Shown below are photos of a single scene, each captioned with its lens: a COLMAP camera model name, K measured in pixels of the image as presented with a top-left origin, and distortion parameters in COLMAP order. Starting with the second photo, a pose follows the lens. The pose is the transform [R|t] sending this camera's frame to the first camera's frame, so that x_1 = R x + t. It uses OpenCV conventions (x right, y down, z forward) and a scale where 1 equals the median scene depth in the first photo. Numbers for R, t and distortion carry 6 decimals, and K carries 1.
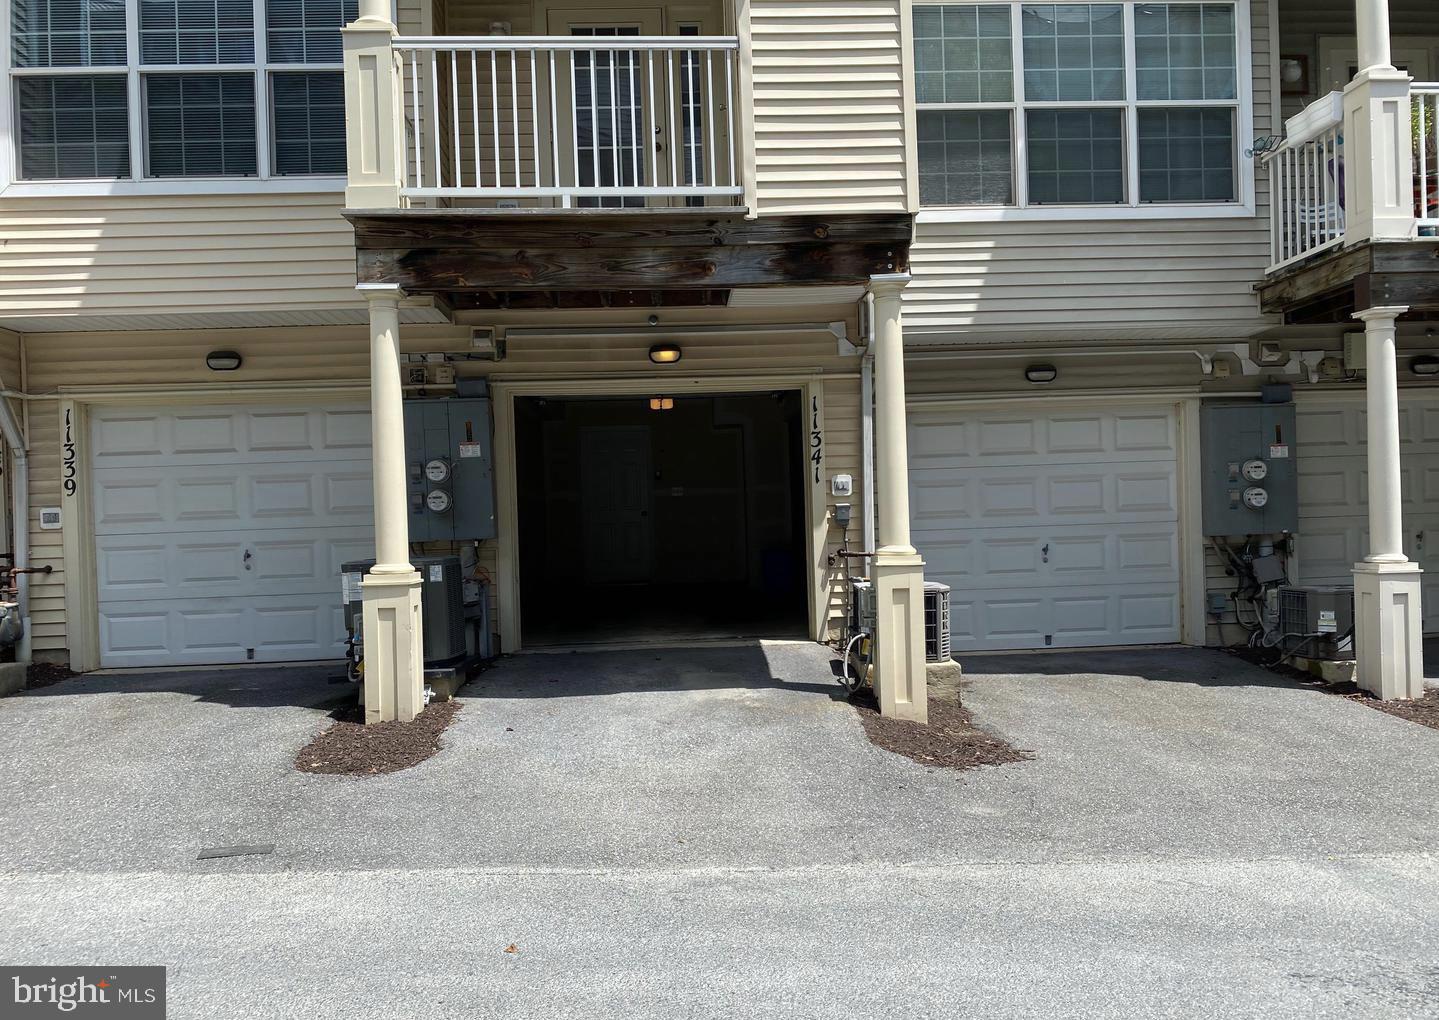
lens RADIAL K [[1099.0, 0, 732.4], [0, 1099.0, 512.0], [0, 0, 1]] dist [0.017292, -0.002710]
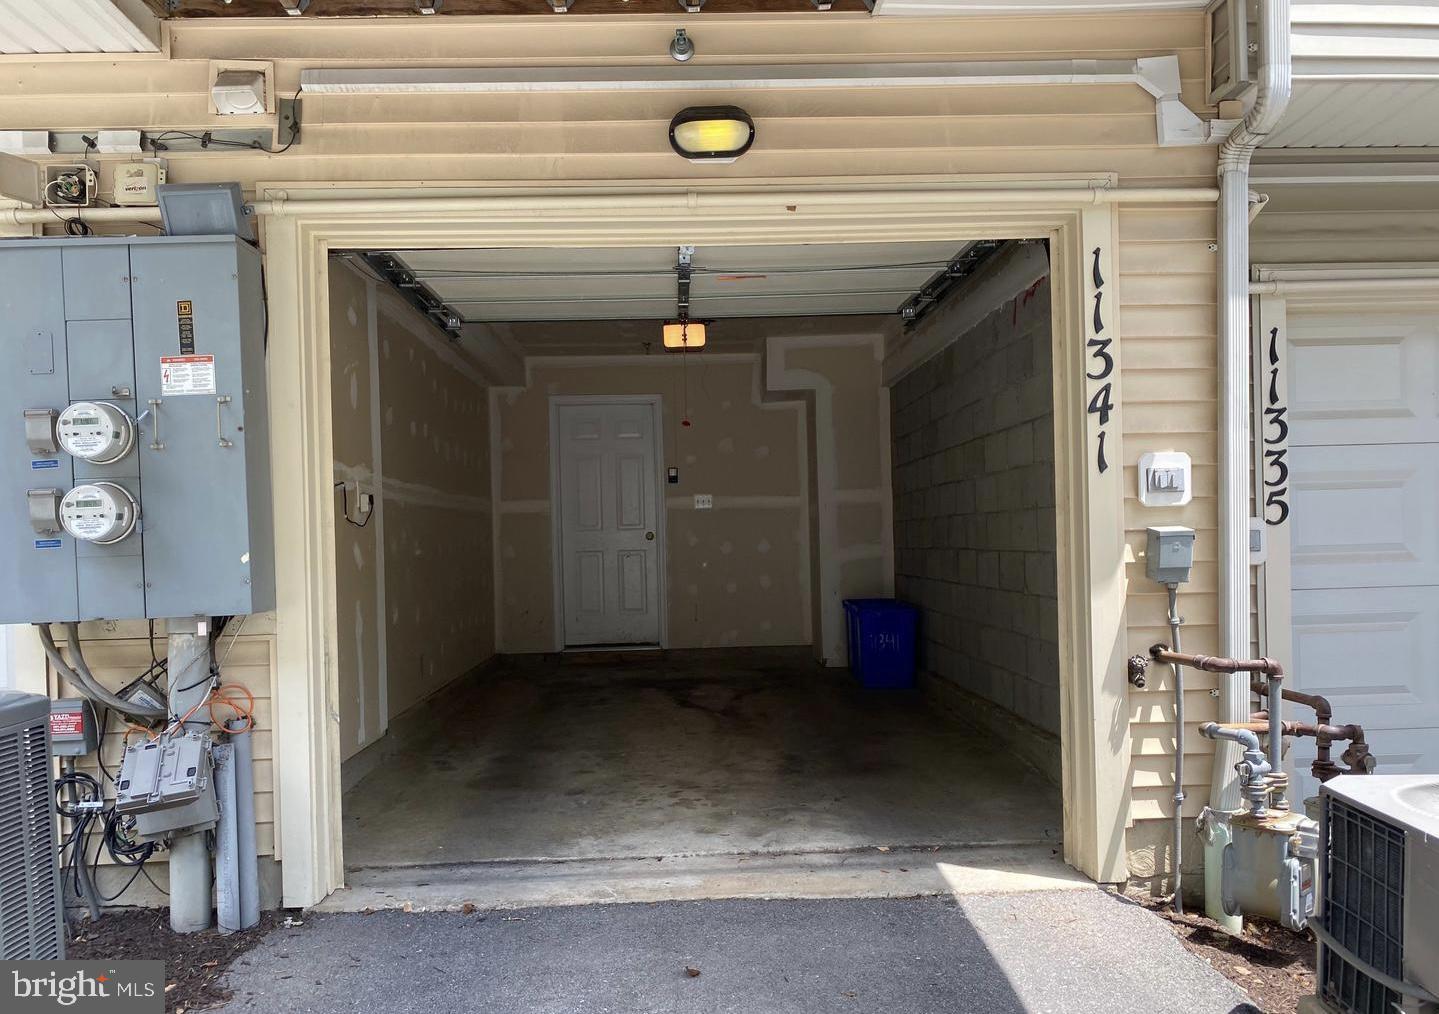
lens RADIAL K [[1099.0, 0, 711.2], [0, 1099.0, 502.4], [0, 0, 1]] dist [0.017292, -0.002710]
pose [[0.999742, 0.006383, -0.021802, -0.051709], [-0.006898, 0.999698, -0.023599, -0.005819], [0.021644, 0.023744, 0.999484, 0.610564]]
